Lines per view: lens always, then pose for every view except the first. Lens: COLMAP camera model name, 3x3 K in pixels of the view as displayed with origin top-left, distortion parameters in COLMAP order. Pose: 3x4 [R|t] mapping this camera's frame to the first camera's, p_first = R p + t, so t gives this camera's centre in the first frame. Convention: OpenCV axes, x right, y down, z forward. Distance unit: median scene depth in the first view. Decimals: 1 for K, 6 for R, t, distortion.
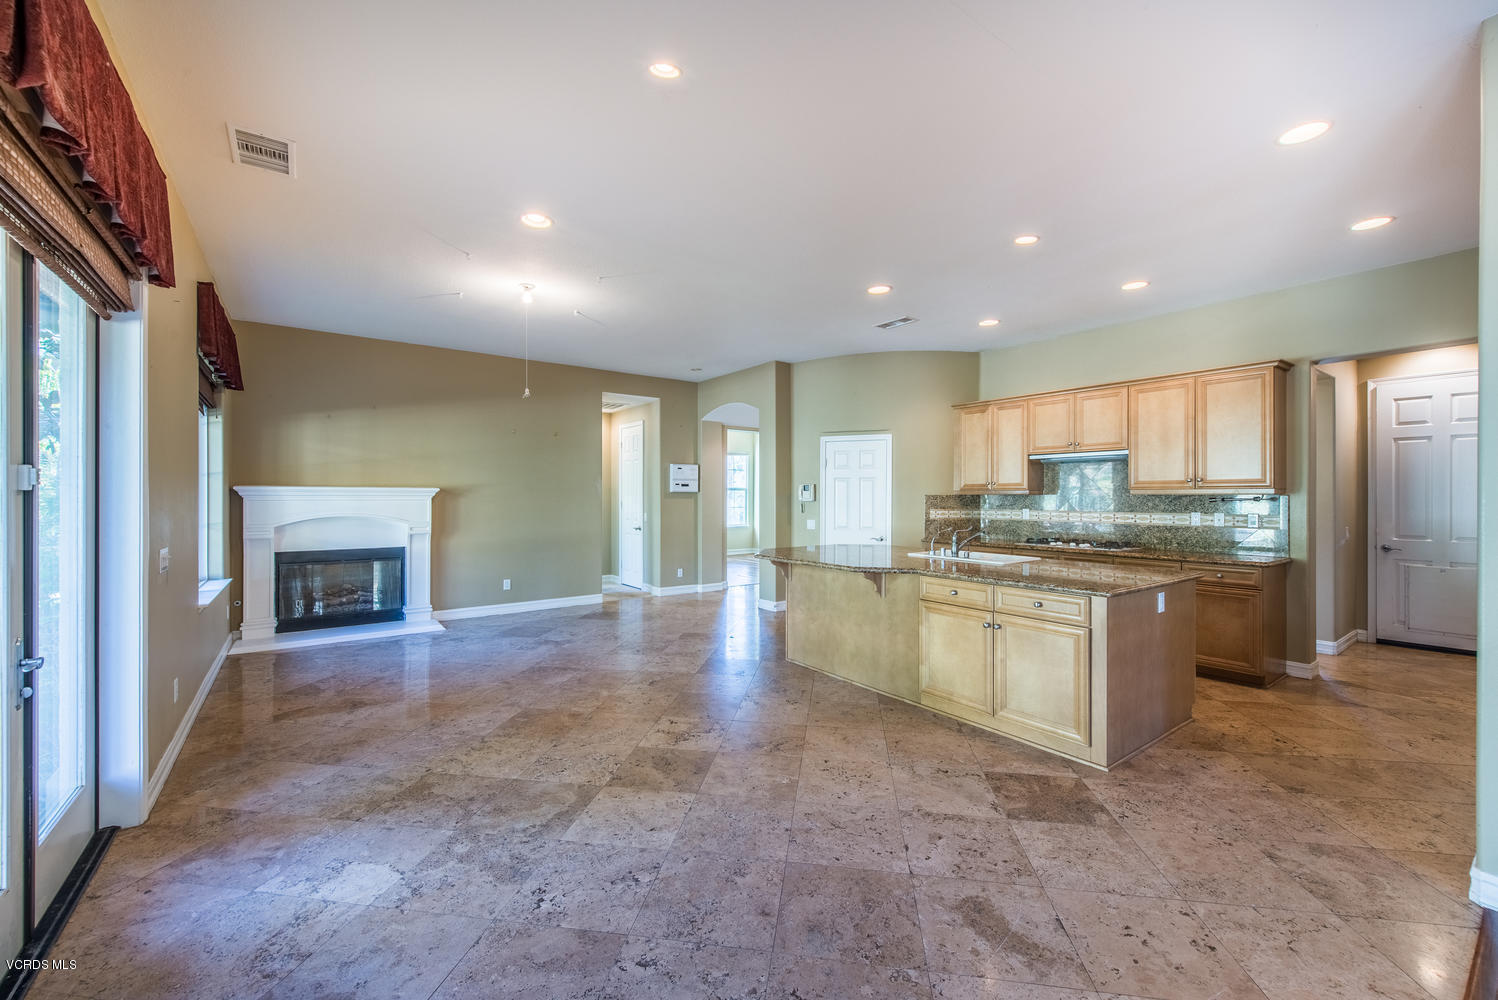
lens RADIAL K [[612.8, 0, 752.9], [0, 612.8, 495.2], [0, 0, 1]] dist [0.001452, -0.000184]
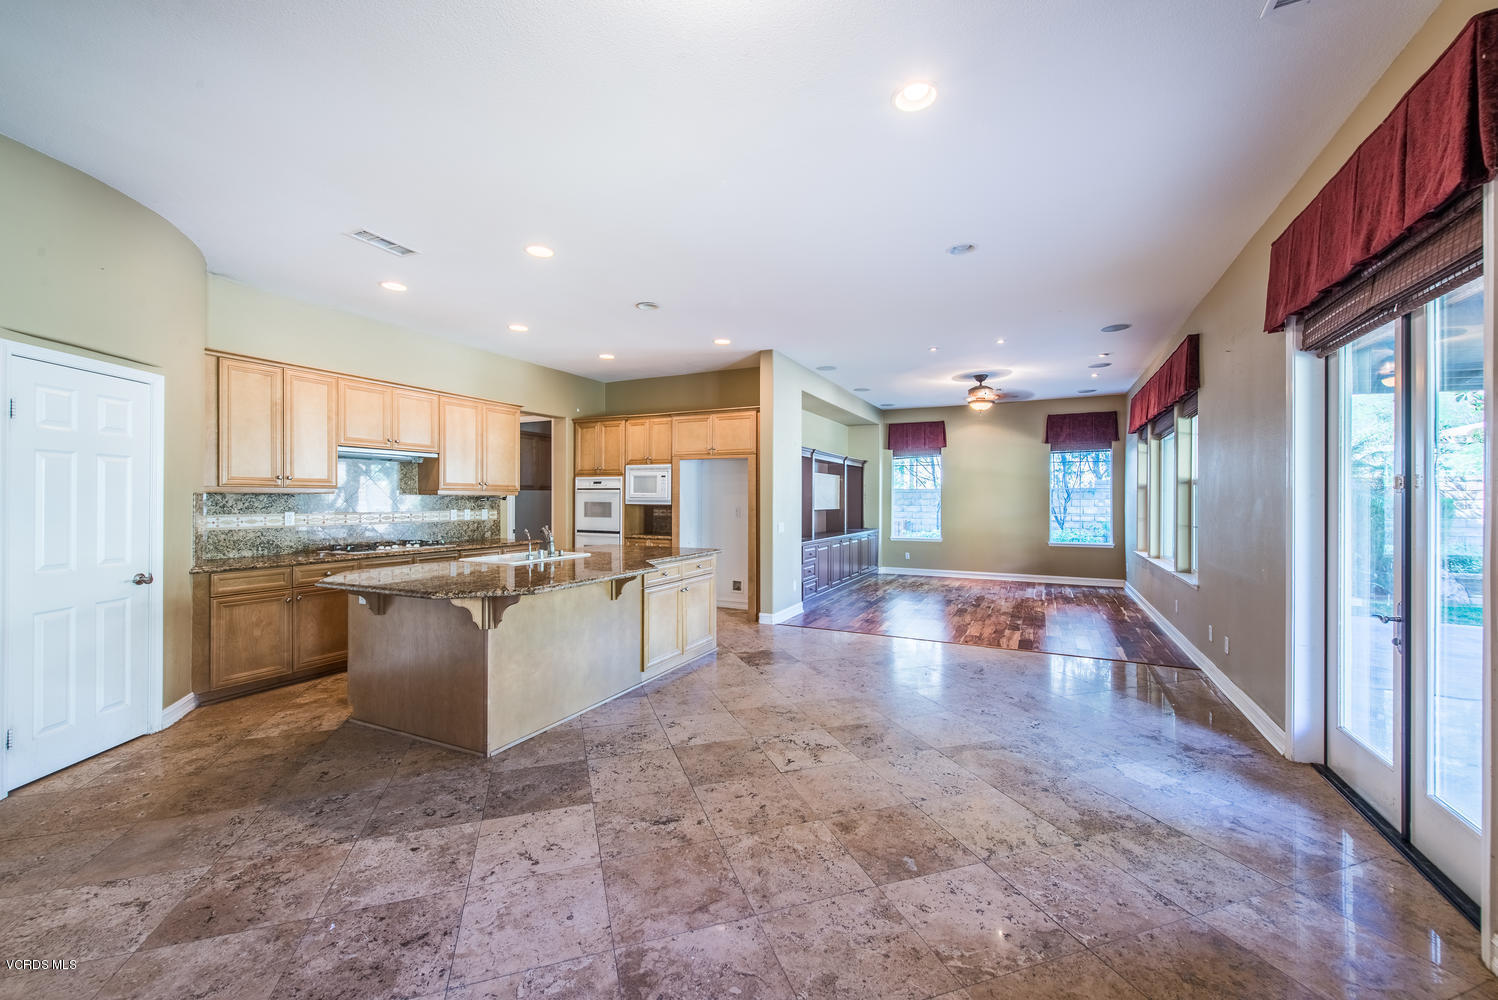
lens RADIAL K [[612.8, 0, 740.4], [0, 612.8, 500.5], [0, 0, 1]] dist [0.001452, -0.000184]
pose [[-0.471728, -0.006262, 0.881722, -0.948810], [-0.003669, 0.999980, 0.005139, 0.003604], [-0.881736, -0.000811, -0.471742, 1.636898]]
